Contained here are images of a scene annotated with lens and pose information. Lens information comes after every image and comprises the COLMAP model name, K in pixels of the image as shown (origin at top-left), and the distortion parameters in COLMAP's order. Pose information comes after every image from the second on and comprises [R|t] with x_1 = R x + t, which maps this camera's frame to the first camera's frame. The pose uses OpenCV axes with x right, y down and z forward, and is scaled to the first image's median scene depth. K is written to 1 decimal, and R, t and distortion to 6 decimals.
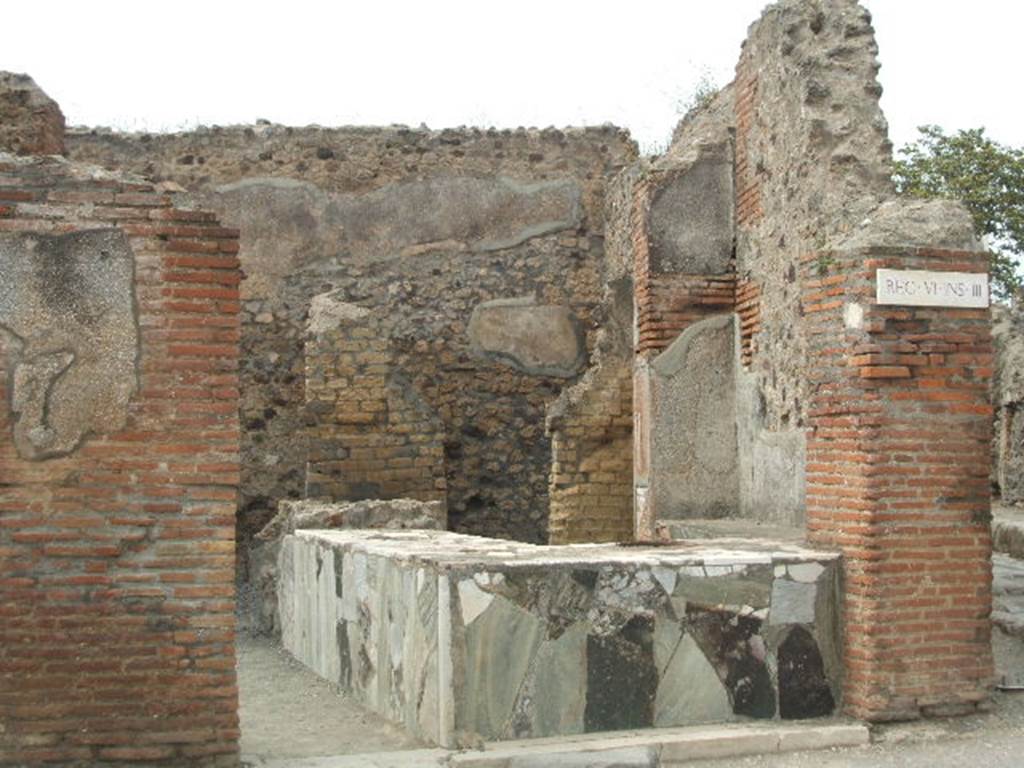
lens RADIAL K [[1573.0, 0, 527.8], [0, 1573.0, 319.6], [0, 0, 1]] dist [-0.201910, 0.038596]
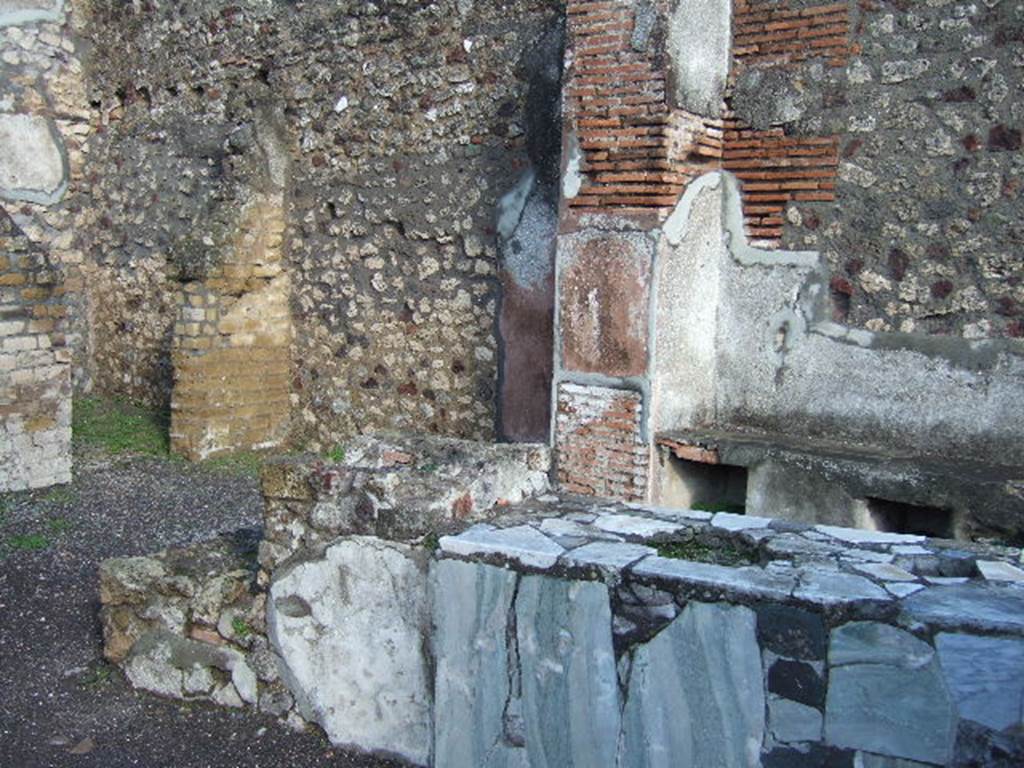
lens RADIAL K [[1071.2, 0, 497.9], [0, 1071.2, 384.0], [0, 0, 1]] dist [-0.072904, 0.048158]
pose [[0.703403, -0.048999, 0.709101, -0.468638], [-0.096385, 0.981831, 0.163455, 0.034541], [-0.704226, -0.183321, 0.685900, 0.944392]]
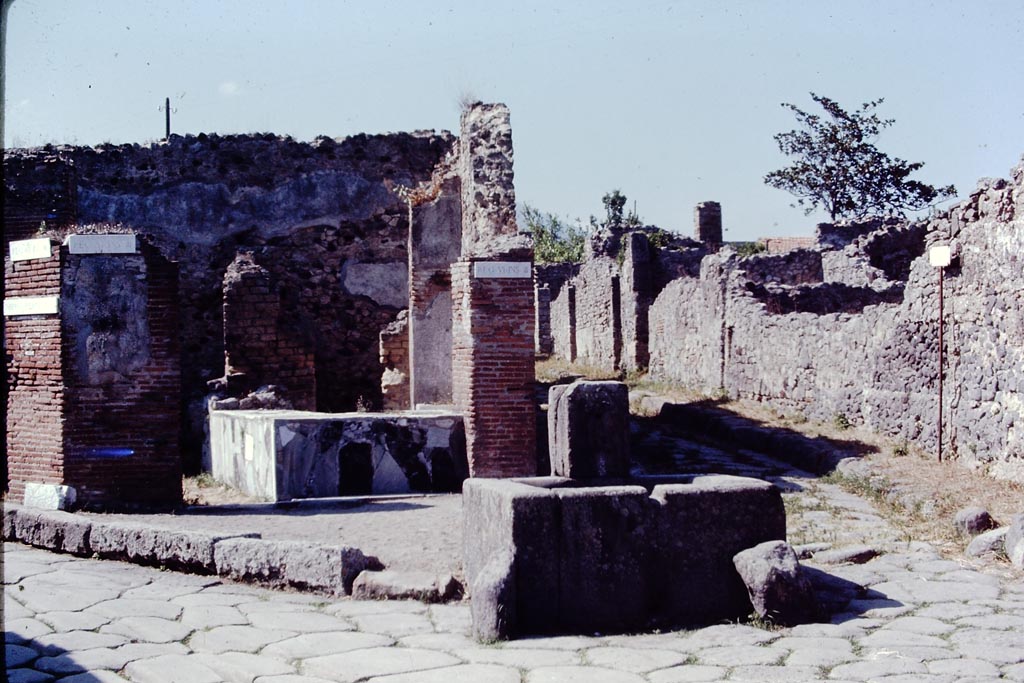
lens RADIAL K [[1718.4, 0, 512.0], [0, 1718.4, 341.5], [0, 0, 1]] dist [-0.292809, 0.010099]
pose [[0.999883, -0.014157, 0.005794, 0.242182], [0.013687, 0.997128, 0.074484, -0.115072], [-0.006832, -0.074396, 0.997205, -1.252895]]
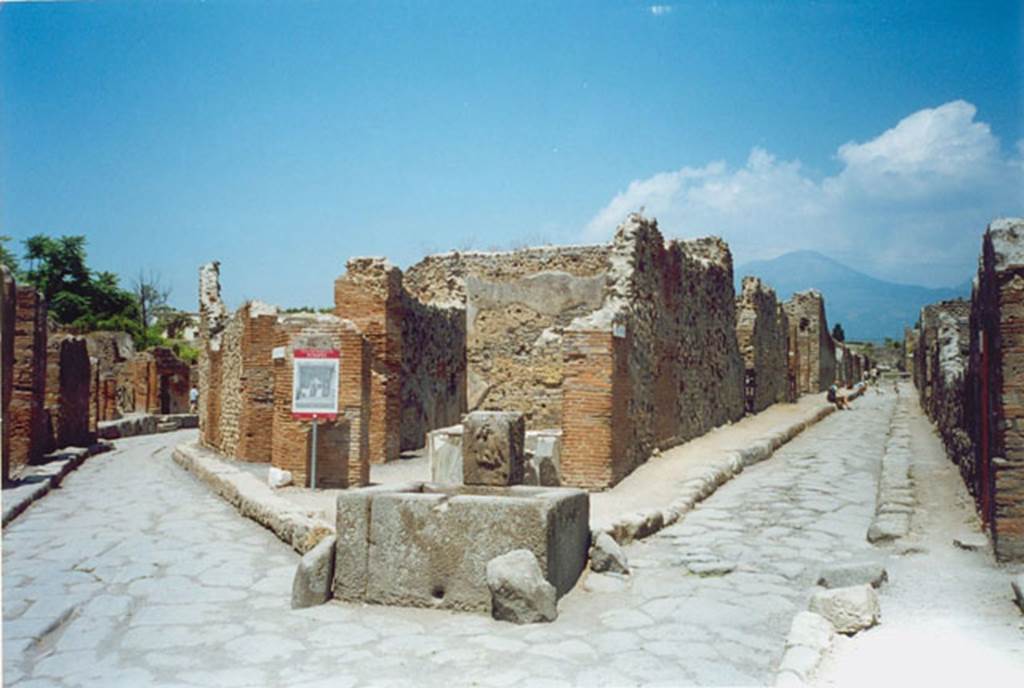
lens RADIAL K [[1053.7, 0, 470.2], [0, 1053.7, 344.4], [0, 0, 1]] dist [0.006008, 0.001979]
pose [[0.884328, -0.010521, -0.466747, 0.927956], [0.028282, 0.999117, 0.031063, -0.081765], [0.466008, -0.040671, 0.883845, -0.800325]]
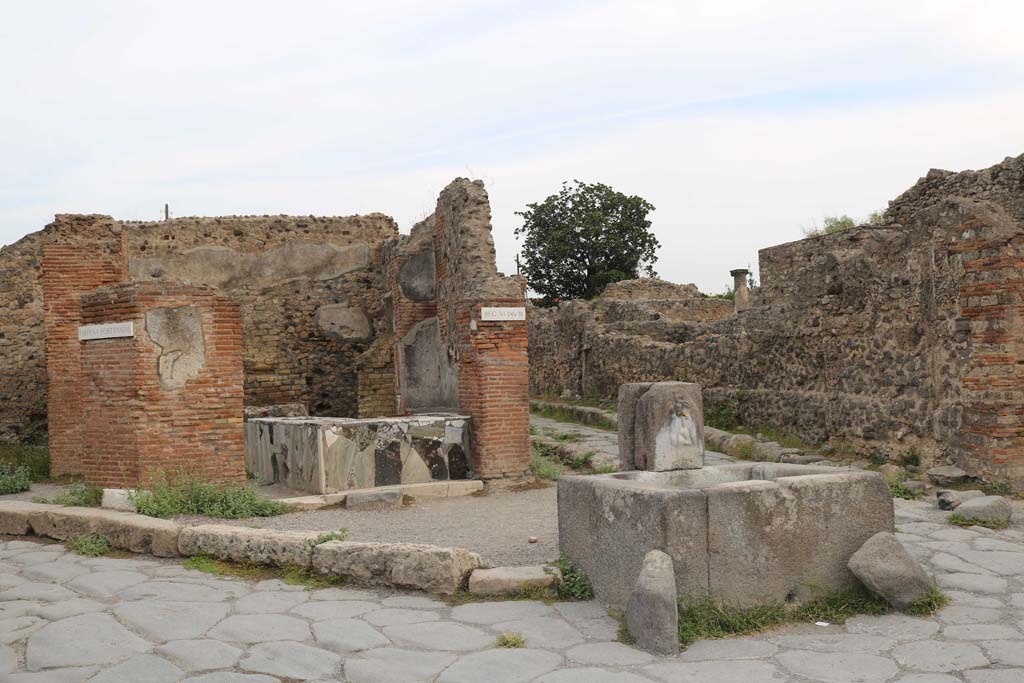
lens RADIAL K [[996.4, 0, 512.0], [0, 996.4, 341.5], [0, 0, 1]] dist [-0.121441, 0.008323]
pose [[0.985000, -0.030256, 0.169880, -0.011345], [0.022058, 0.998509, 0.049938, -0.053248], [-0.171138, -0.045442, 0.984199, -0.617653]]
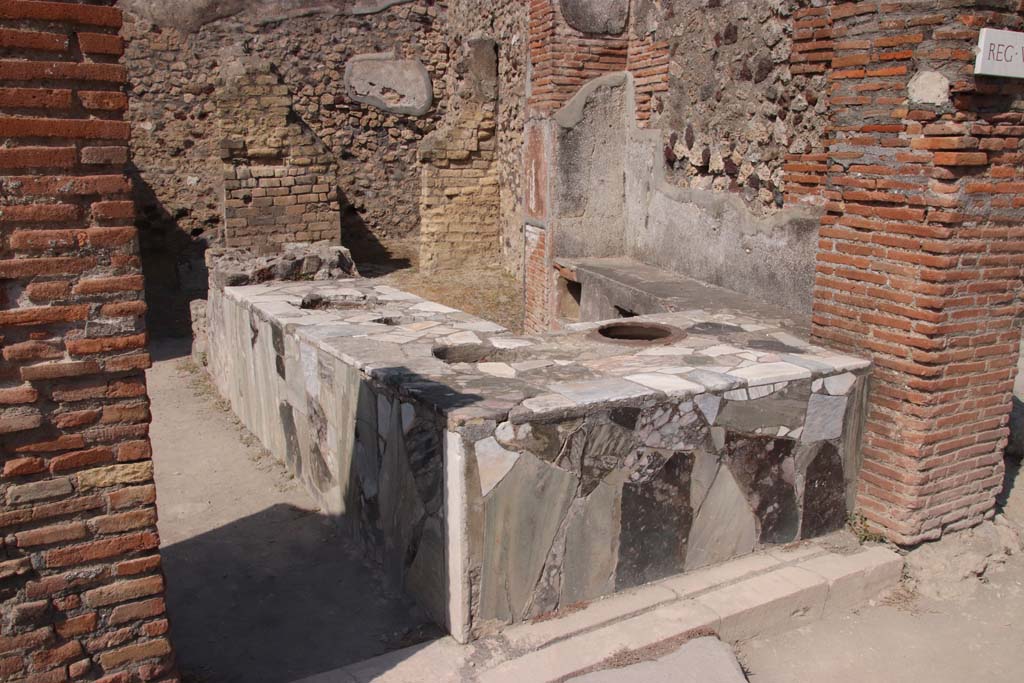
lens RADIAL K [[869.9, 0, 510.5], [0, 869.9, 345.7], [0, 0, 1]] dist [-0.158630, 0.187339]
pose [[0.981724, -0.029759, 0.187969, -0.091033], [-0.029155, 0.952521, 0.303074, -0.000658], [-0.188064, -0.303015, 0.934245, 0.548473]]
